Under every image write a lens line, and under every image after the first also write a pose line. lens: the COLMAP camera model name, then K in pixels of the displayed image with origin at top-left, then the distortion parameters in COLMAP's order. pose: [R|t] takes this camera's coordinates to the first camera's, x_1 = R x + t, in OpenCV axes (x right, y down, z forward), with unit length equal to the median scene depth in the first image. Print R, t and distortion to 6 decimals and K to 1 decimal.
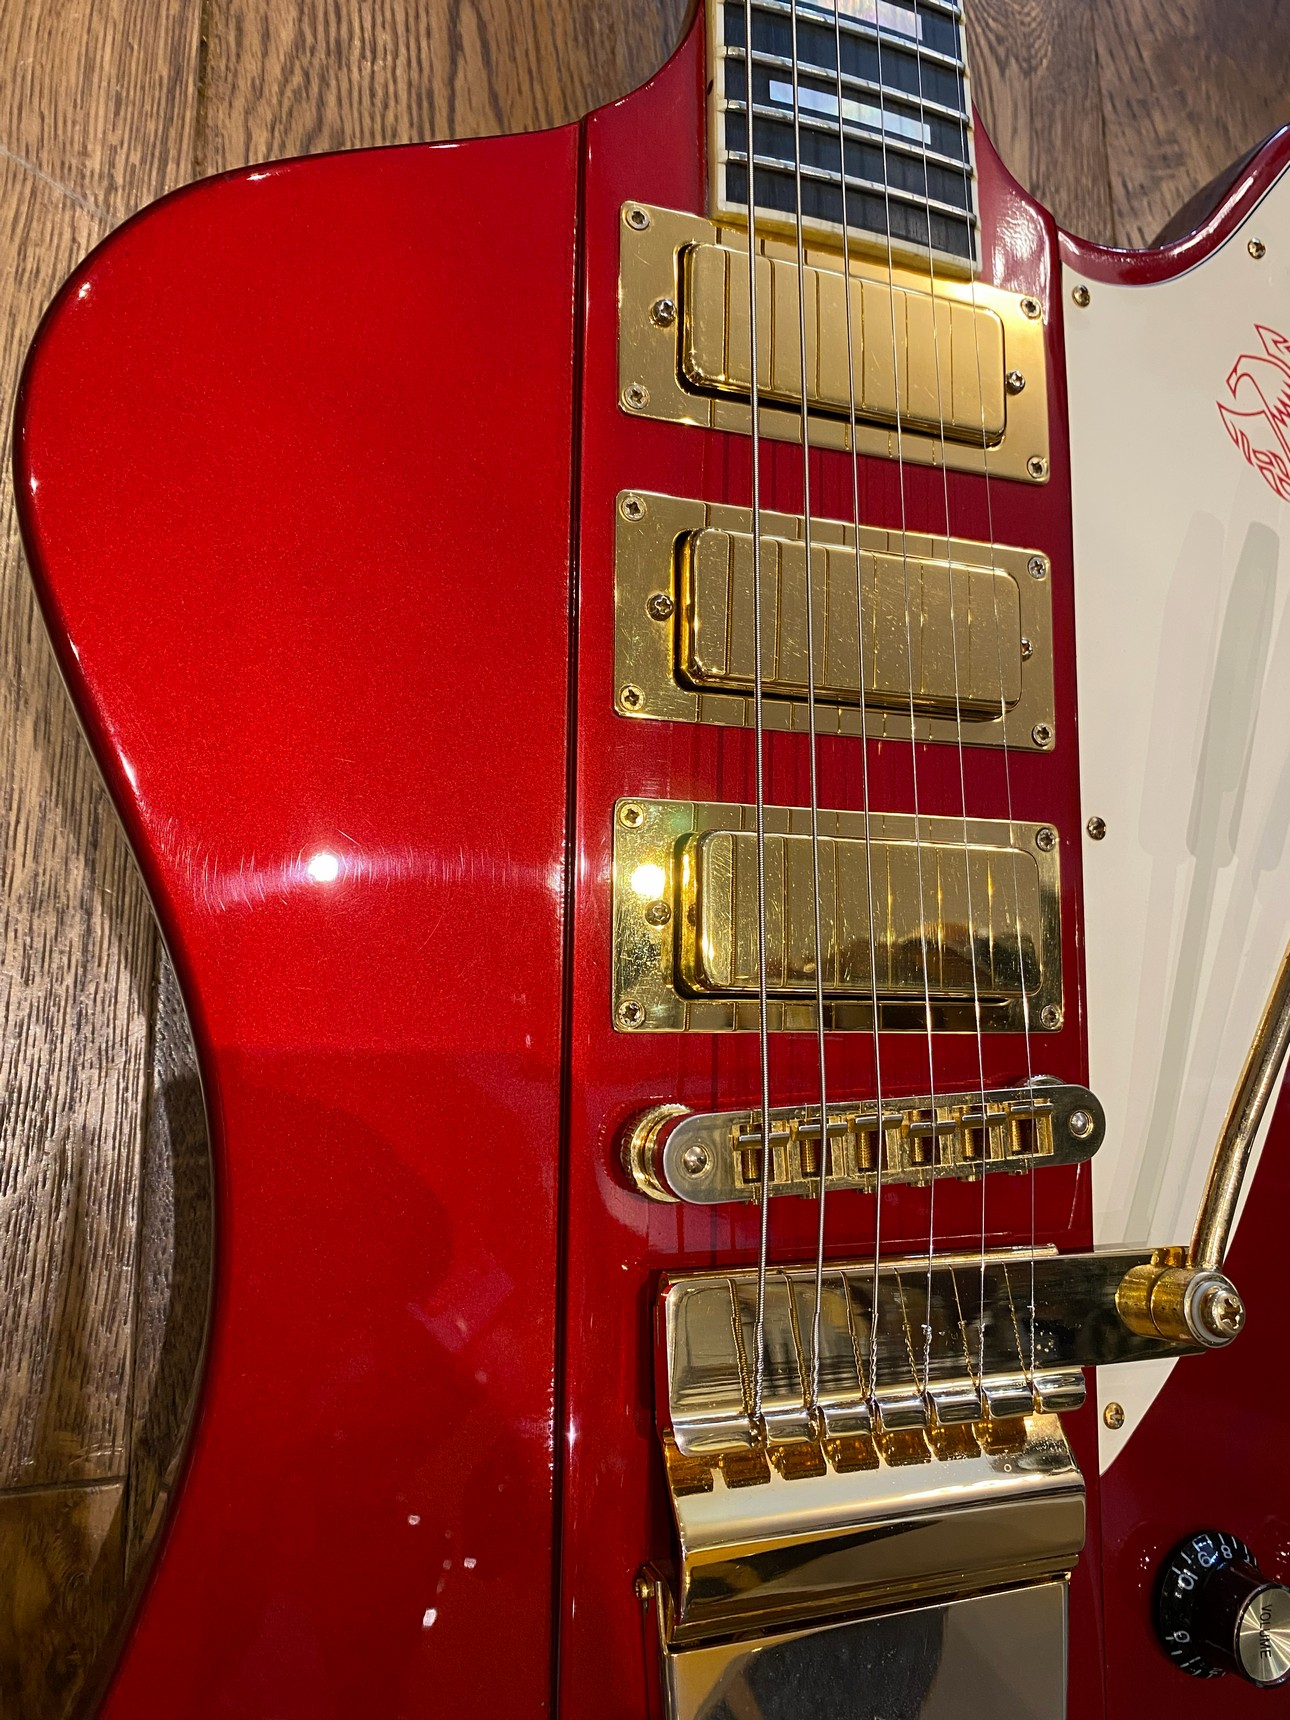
lens RADIAL K [[1309.1, 0, 665.2], [0, 1309.1, 856.6], [0, 0, 1]] dist [0.003501, -0.004754]
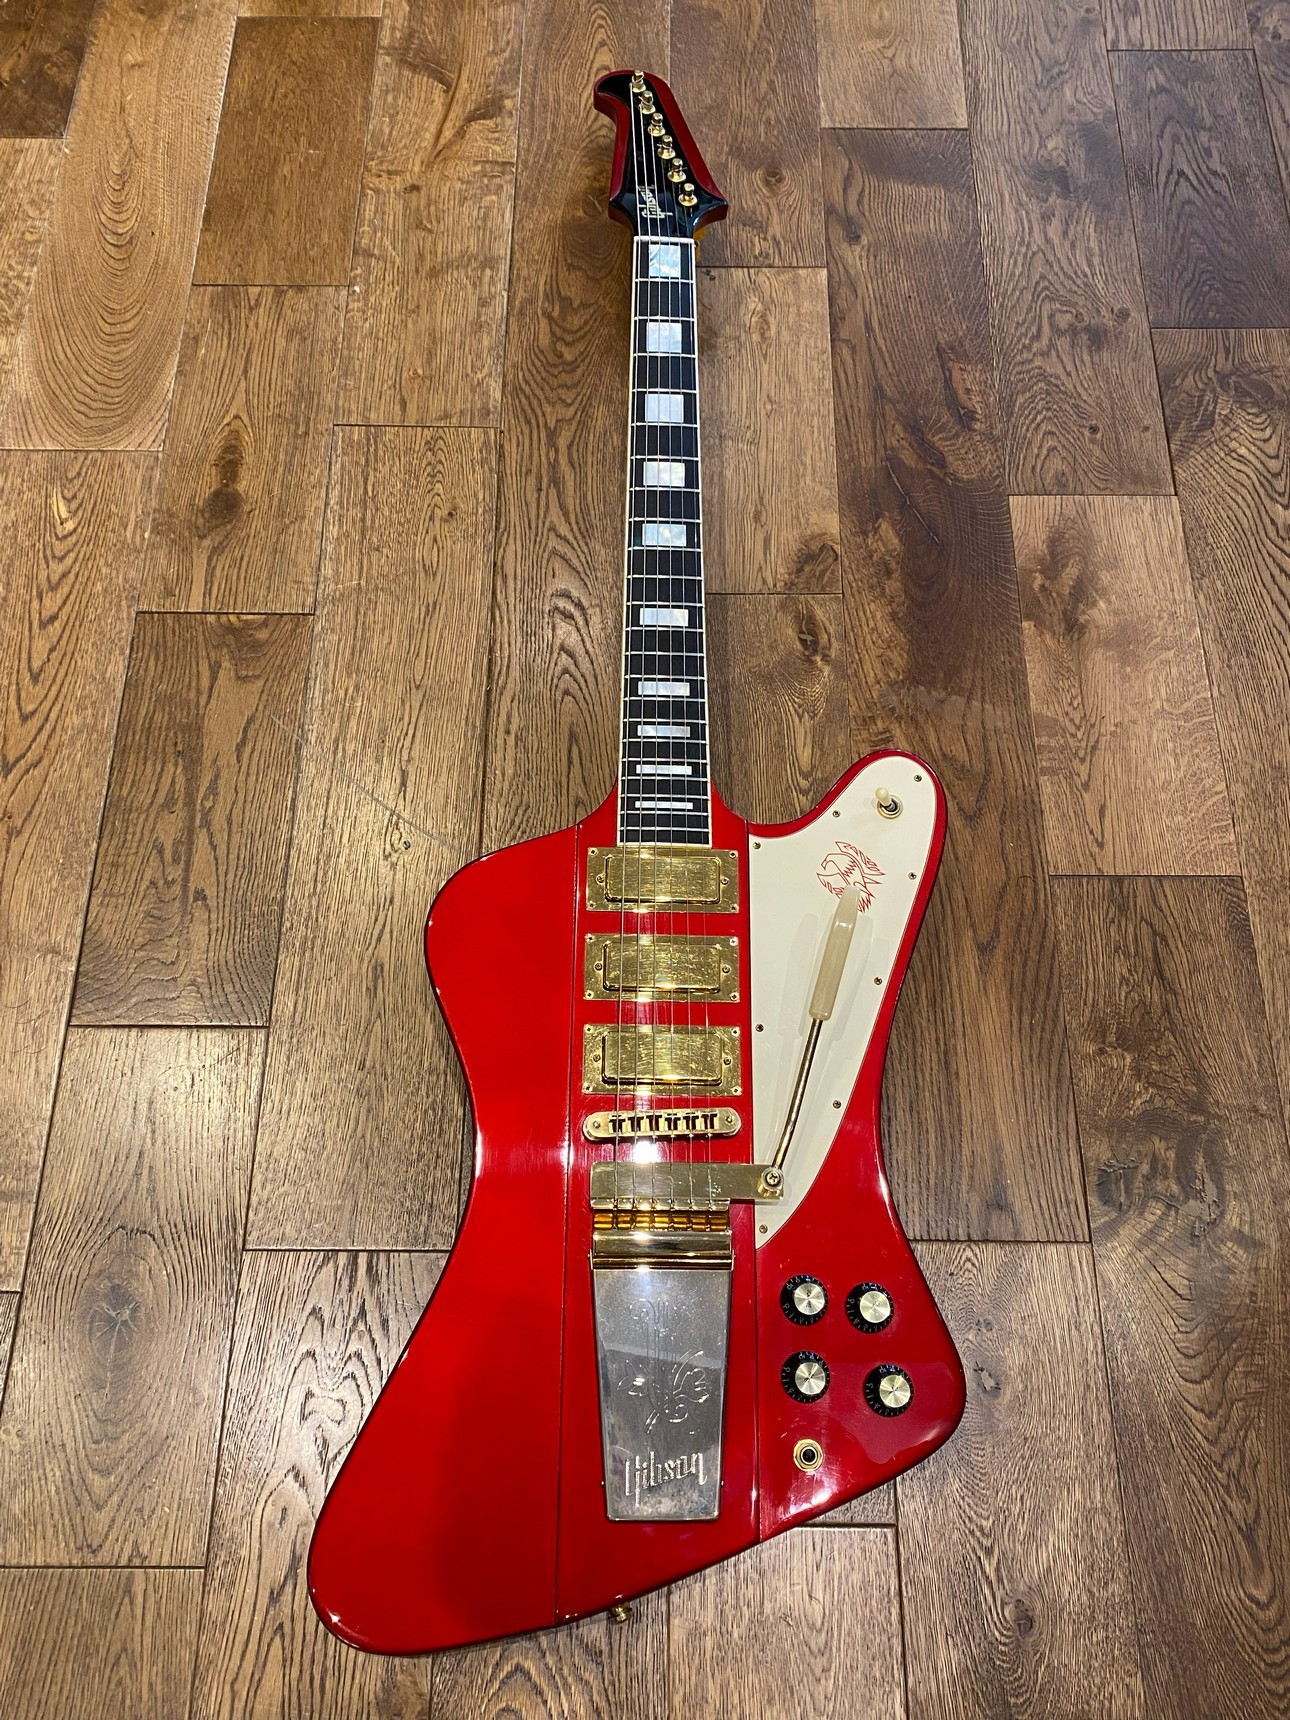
lens RADIAL K [[1447.5, 0, 643.3], [0, 1447.5, 868.5], [0, 0, 1]] dist [0.041142, -0.073428]
pose [[0.949236, -0.096322, -0.299454, 0.985745], [0.032890, 0.977138, -0.210046, 0.272691], [0.312840, 0.189534, 0.930703, -1.956304]]
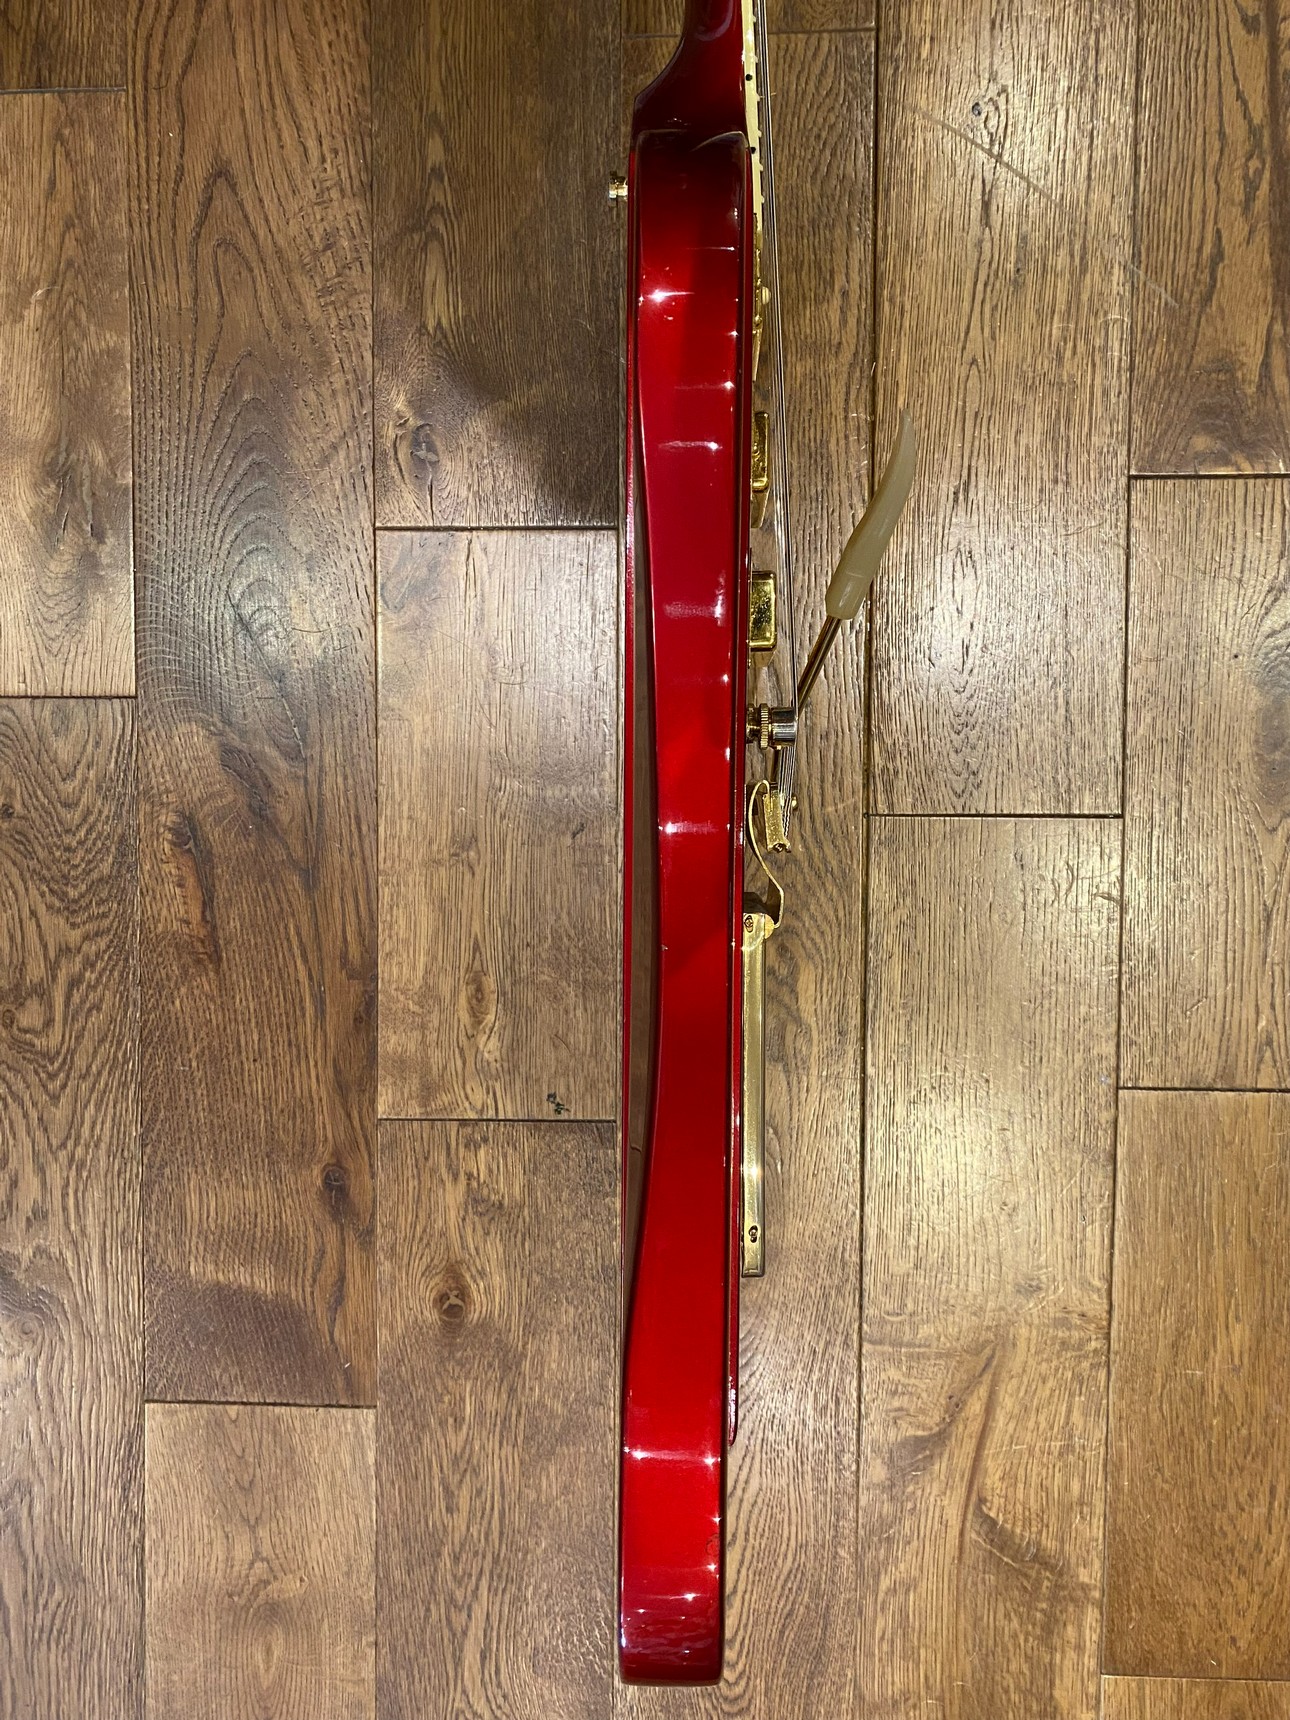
lens RADIAL K [[1309.1, 0, 652.9], [0, 1309.1, 855.9], [0, 0, 1]] dist [0.003501, -0.004754]
pose [[-0.962852, -0.013207, -0.269708, 0.587390], [-0.026143, -0.989552, 0.141786, -2.051302], [-0.268763, 0.143570, 0.952446, -0.825464]]
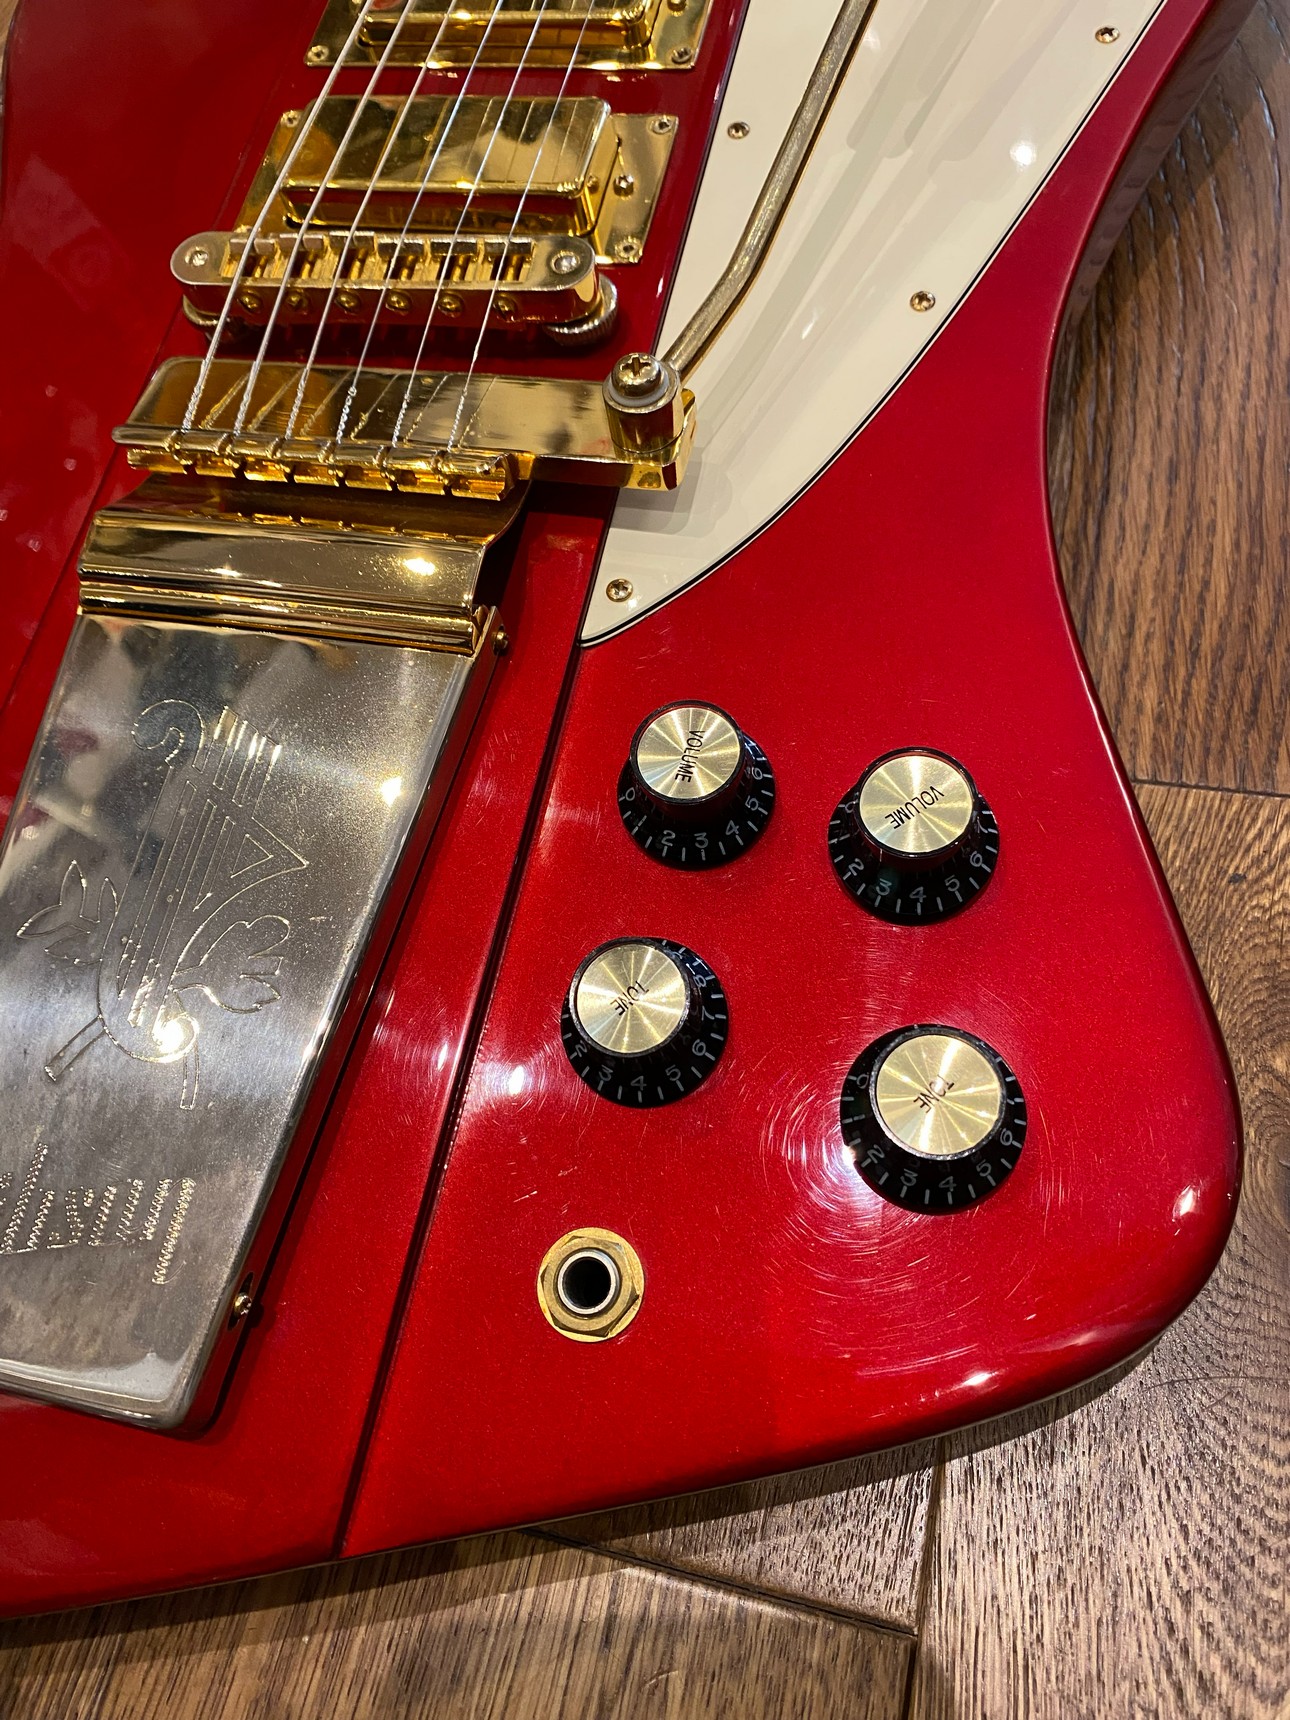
lens RADIAL K [[1309.1, 0, 634.6], [0, 1309.1, 862.3], [0, 0, 1]] dist [0.003501, -0.004754]
pose [[0.842698, -0.013201, -0.538225, 0.741206], [-0.148929, 0.954975, -0.256599, 0.742235], [0.517379, 0.296393, 0.802789, 0.272350]]
